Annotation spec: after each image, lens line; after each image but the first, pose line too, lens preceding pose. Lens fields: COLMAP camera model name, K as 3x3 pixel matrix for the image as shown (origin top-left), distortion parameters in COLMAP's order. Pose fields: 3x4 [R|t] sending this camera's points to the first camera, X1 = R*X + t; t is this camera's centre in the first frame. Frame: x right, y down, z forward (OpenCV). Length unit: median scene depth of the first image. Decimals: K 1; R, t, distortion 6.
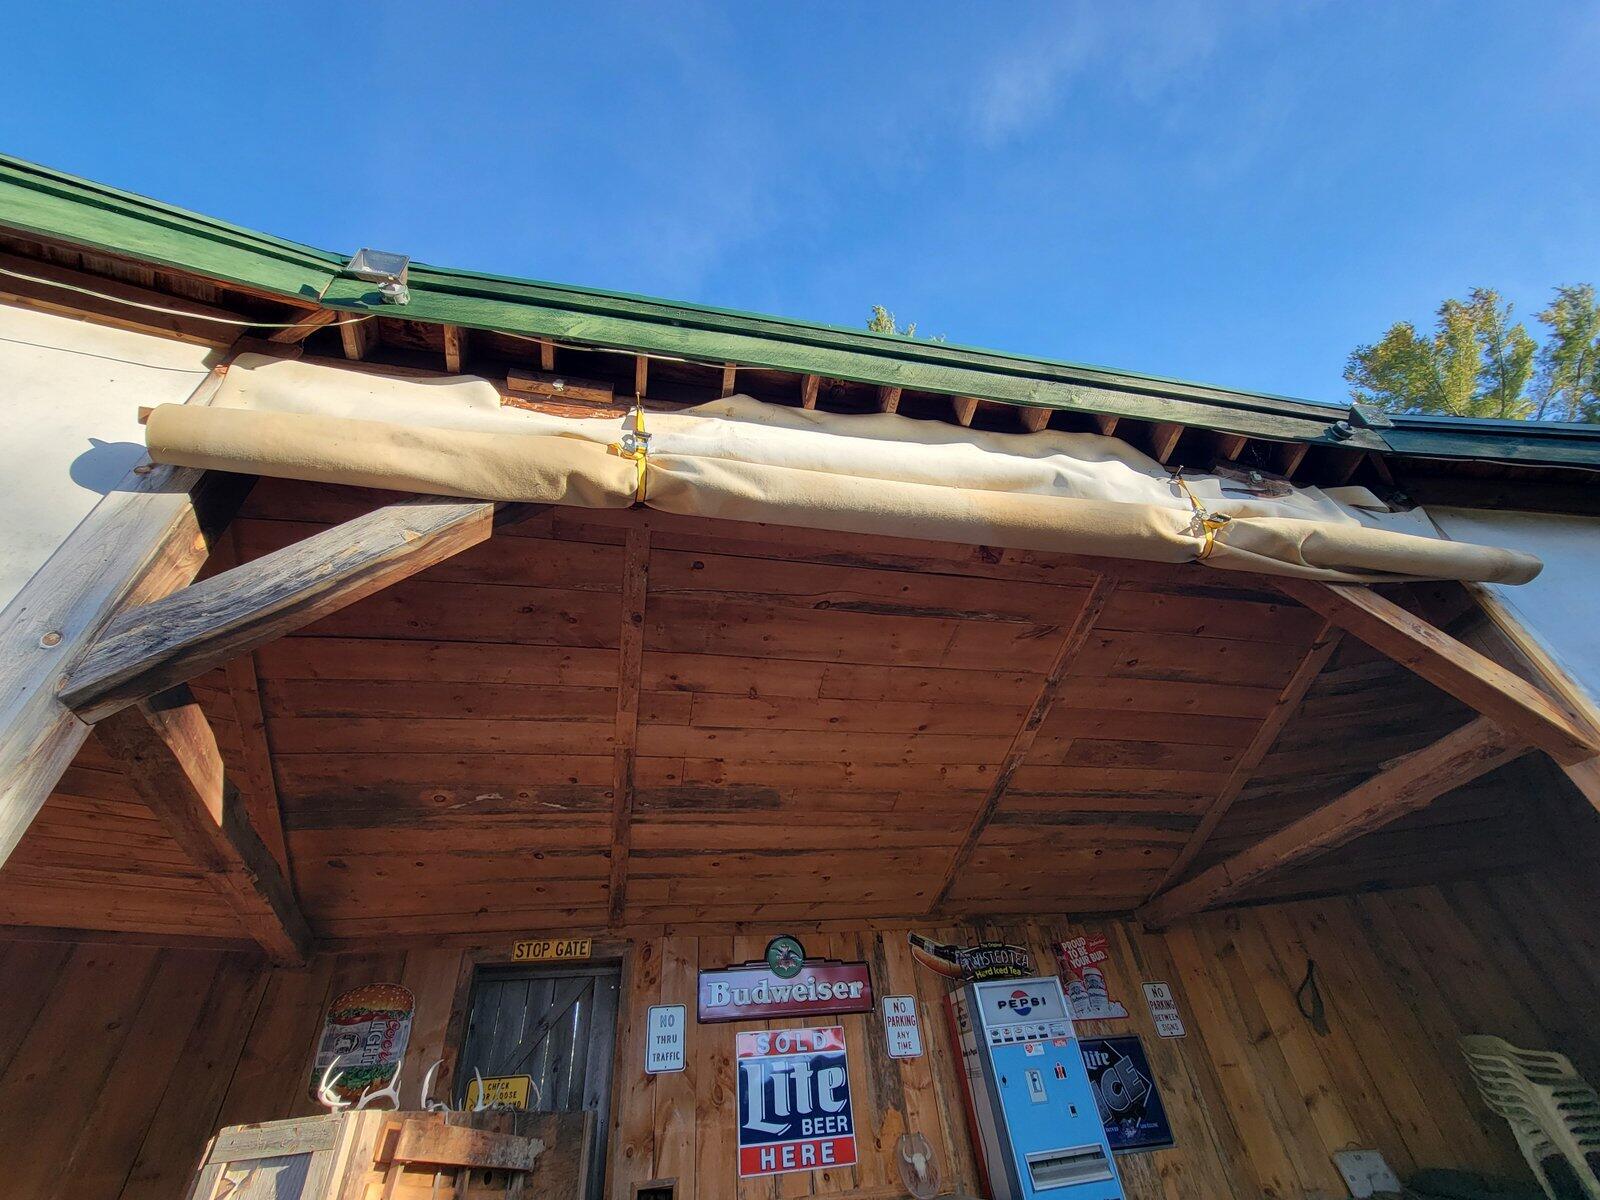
lens RADIAL K [[650.6, 0, 796.7], [0, 650.6, 620.7], [0, 0, 1]] dist [-0.009141, 0.004188]
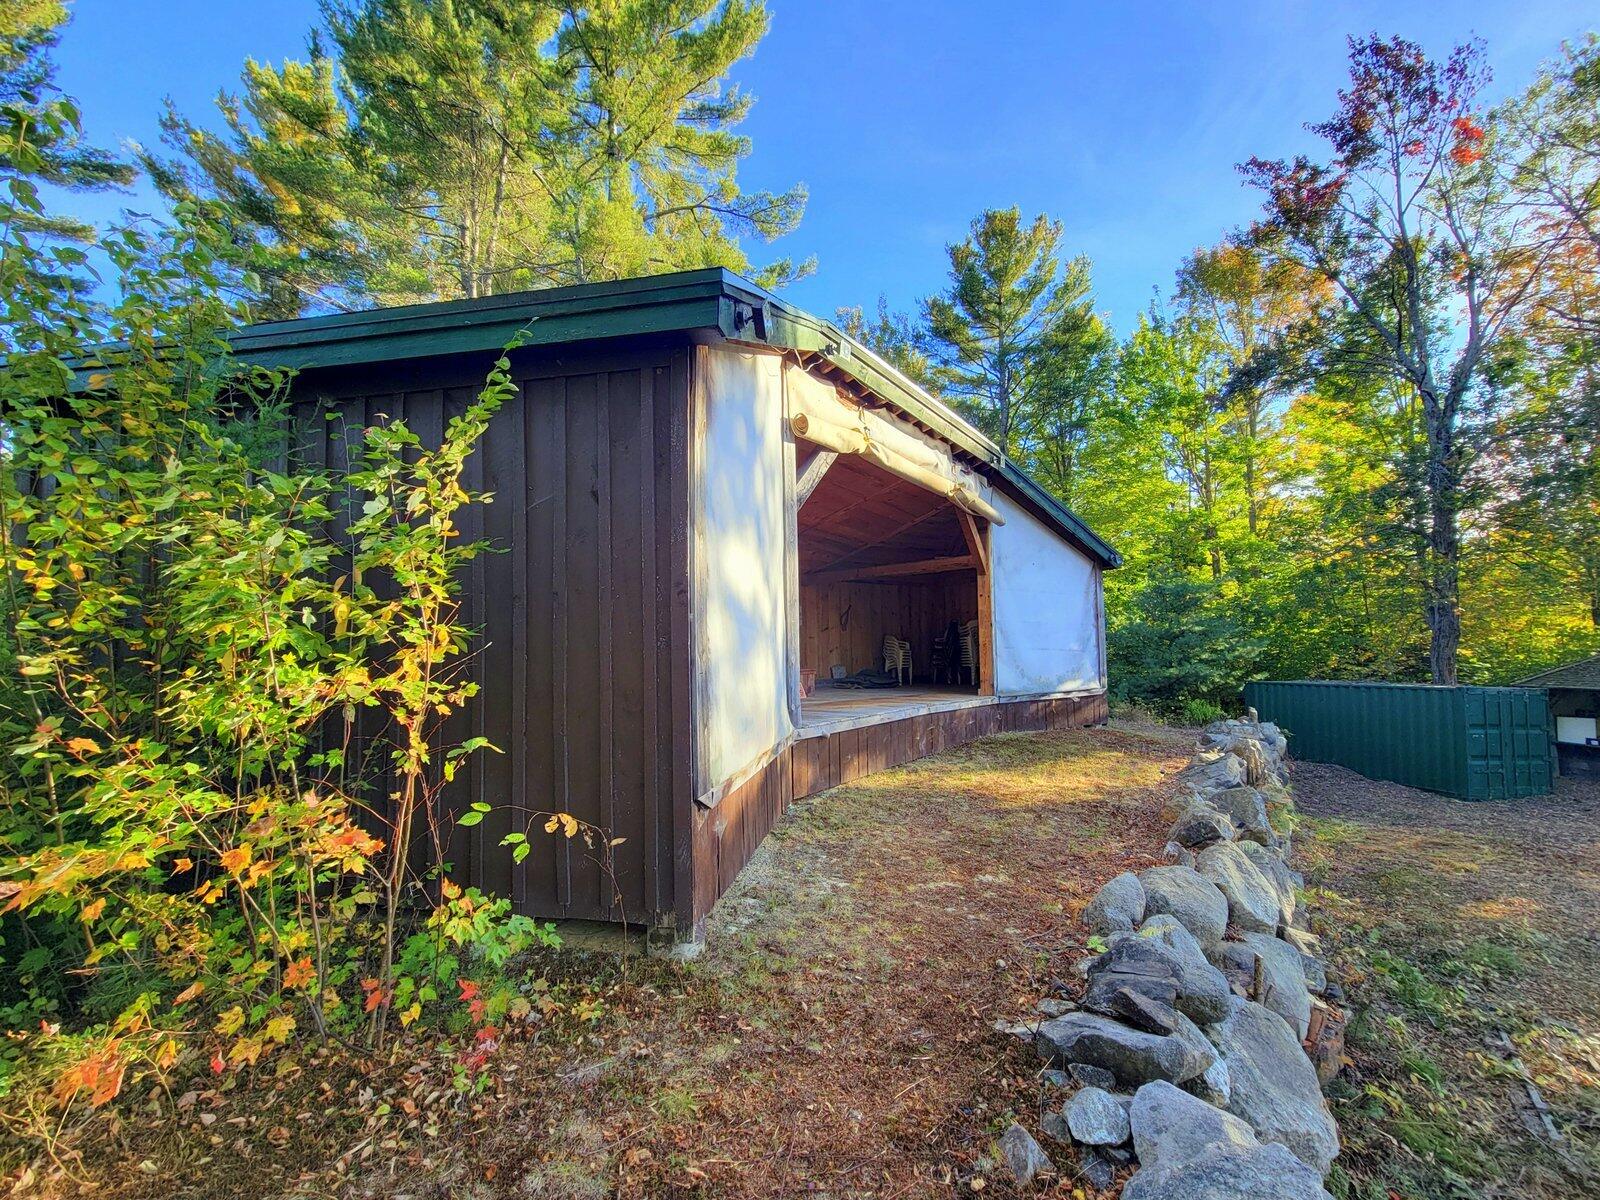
lens RADIAL K [[650.6, 0, 796.7], [0, 650.6, 620.7], [0, 0, 1]] dist [-0.009141, 0.004188]
pose [[0.726457, 0.103369, 0.679393, -1.152708], [-0.455843, 0.812303, 0.363830, -0.250555], [-0.514264, -0.574003, 0.637223, -0.544077]]
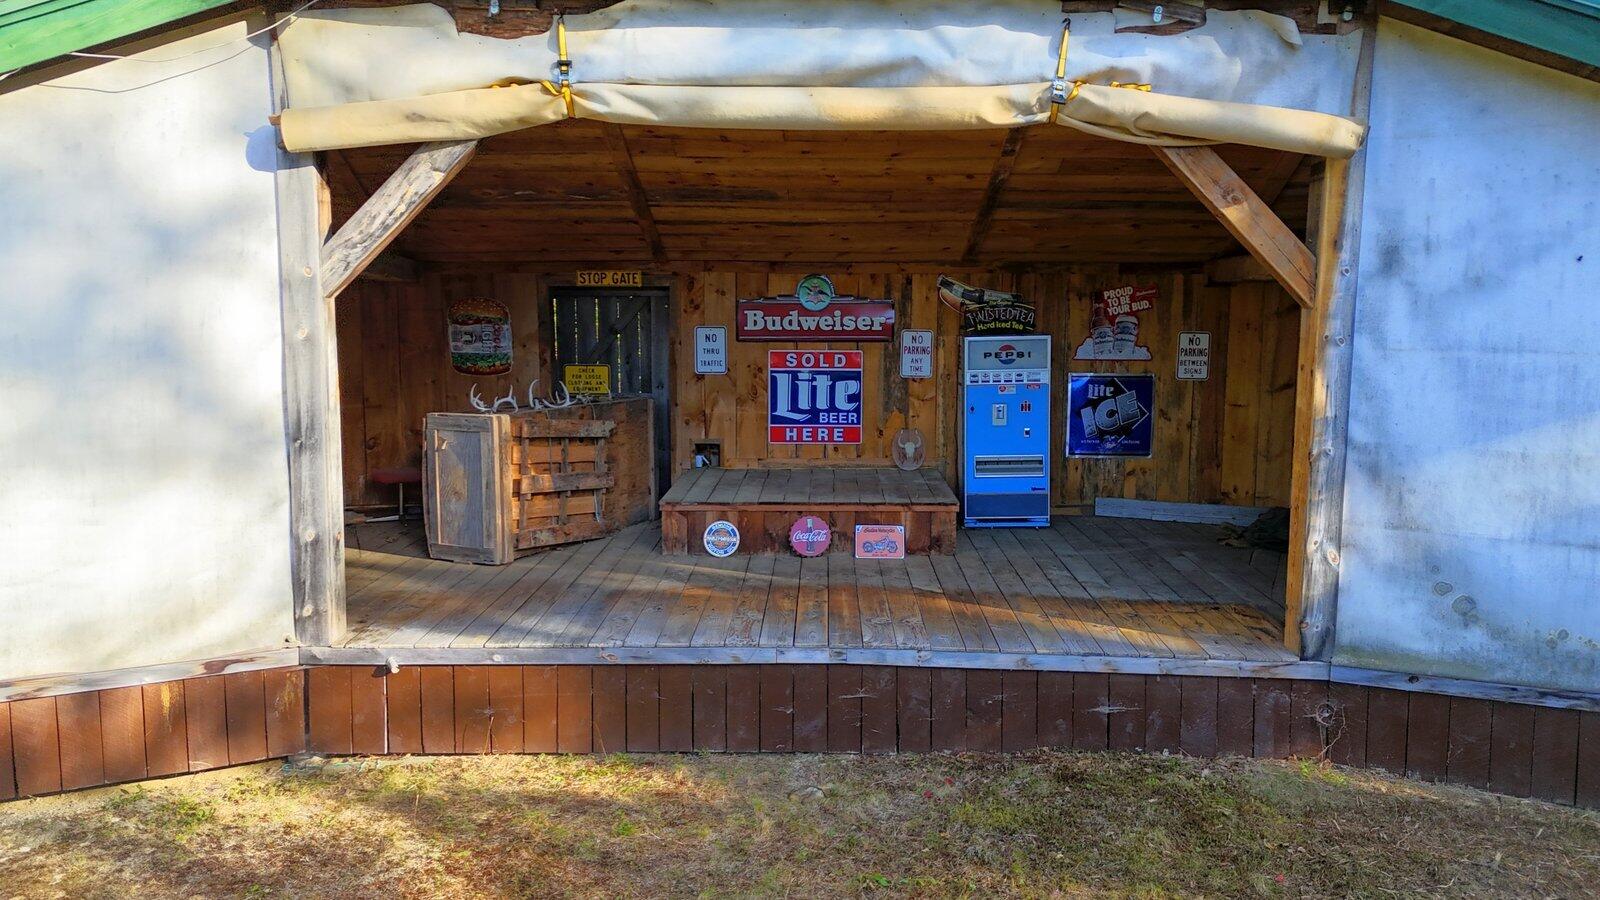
lens RADIAL K [[1168.3, 0, 807.0], [0, 1168.3, 445.0], [0, 0, 1]] dist [0.132331, -0.192578]
pose [[0.973398, 0.106087, -0.203079, 0.427788], [0.068500, 0.711057, 0.699790, -0.731795], [0.218639, -0.695085, 0.684875, -0.567330]]
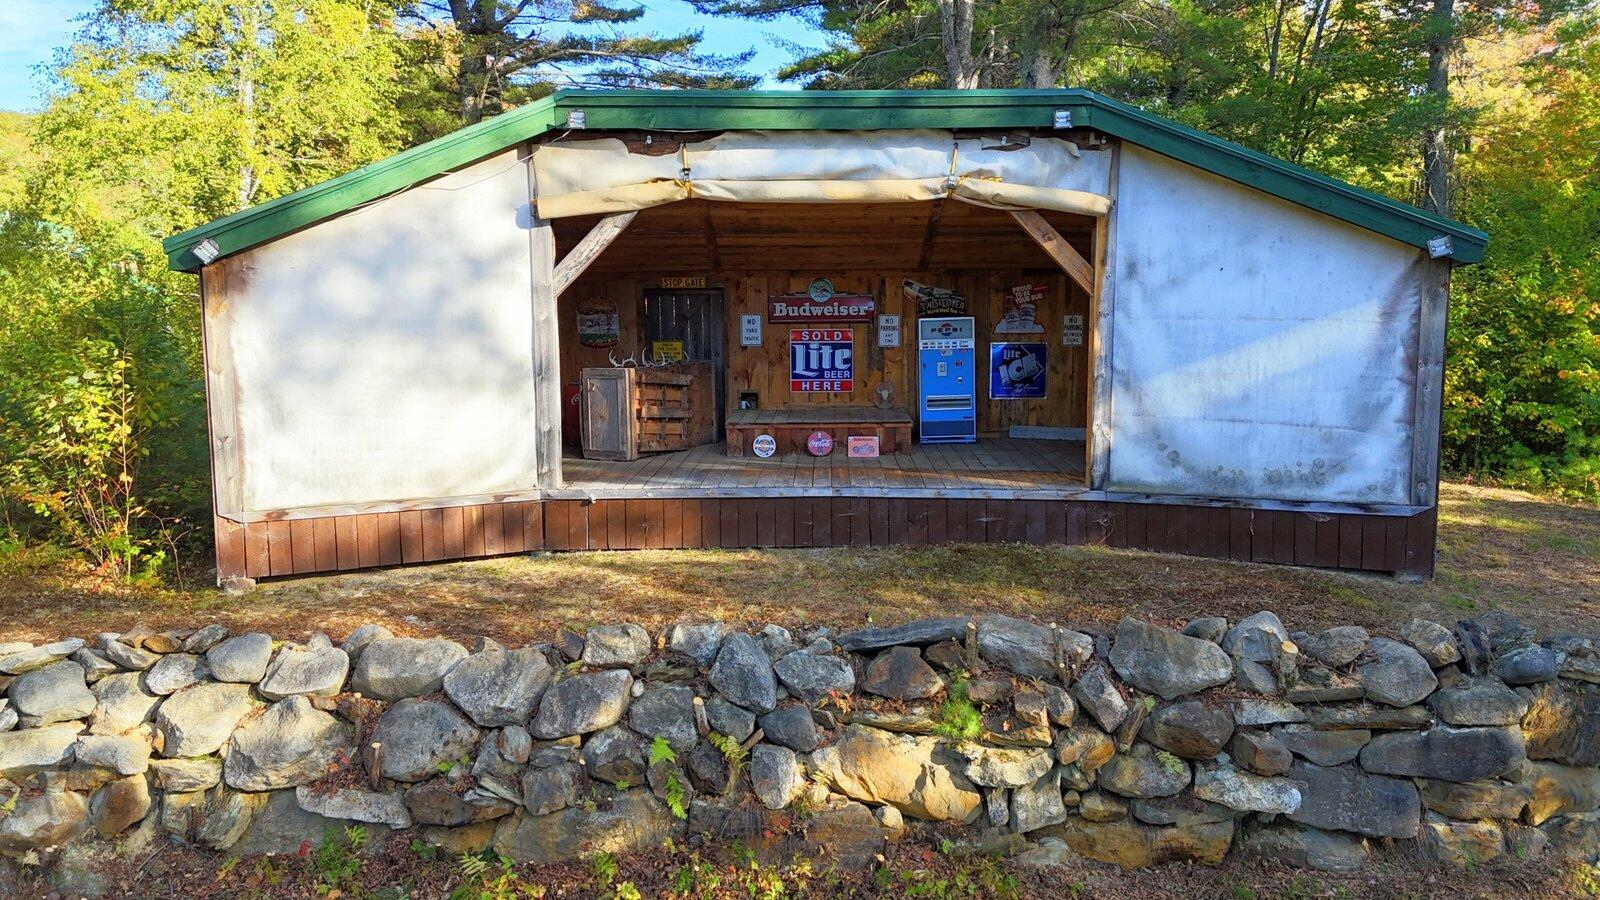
lens RADIAL K [[1189.1, 0, 804.2], [0, 1189.1, 453.4], [0, 0, 1]] dist [0.080167, -0.074260]
pose [[0.973708, 0.097248, -0.205998, 0.647480], [0.078611, 0.705299, 0.704537, -1.411967], [0.213805, -0.702208, 0.679111, -1.435238]]
